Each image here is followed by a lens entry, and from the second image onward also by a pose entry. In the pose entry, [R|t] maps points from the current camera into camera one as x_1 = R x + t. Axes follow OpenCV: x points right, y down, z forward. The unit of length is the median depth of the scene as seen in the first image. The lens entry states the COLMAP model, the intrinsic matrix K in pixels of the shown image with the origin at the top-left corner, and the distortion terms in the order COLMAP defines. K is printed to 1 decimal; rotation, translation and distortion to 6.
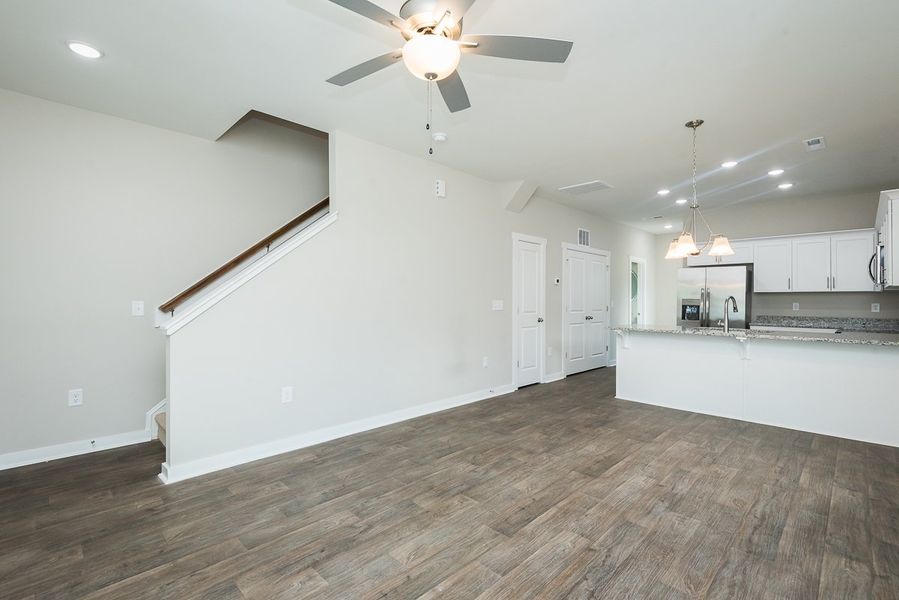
lens RADIAL K [[417.8, 0, 447.5], [0, 417.8, 306.3], [0, 0, 1]] dist [0.023134, -0.015416]
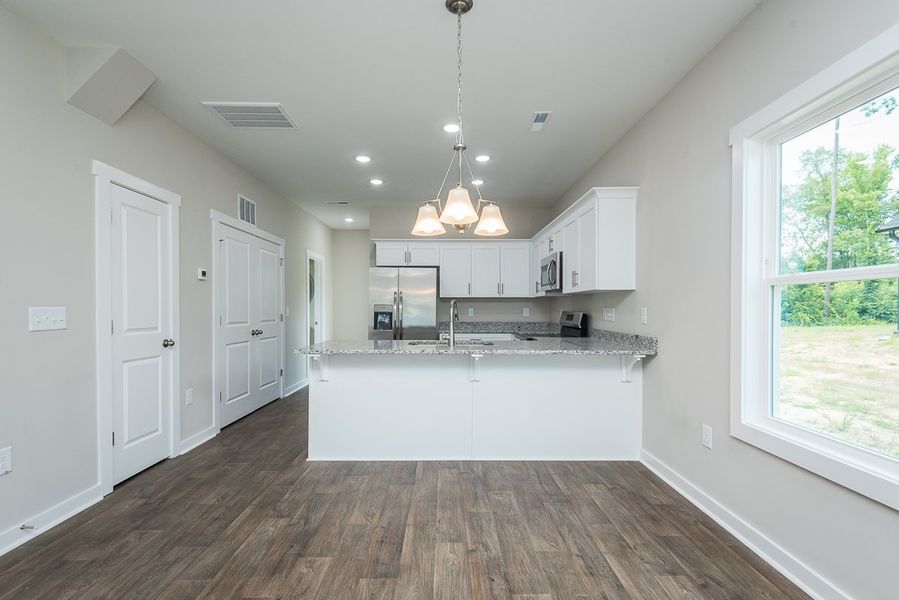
lens RADIAL K [[417.8, 0, 447.5], [0, 417.8, 306.3], [0, 0, 1]] dist [0.023134, -0.015416]
pose [[0.708283, -0.002408, 0.705924, 0.093543], [0.013445, 0.999859, -0.010079, -0.004204], [-0.705800, 0.016630, 0.708216, 0.357336]]
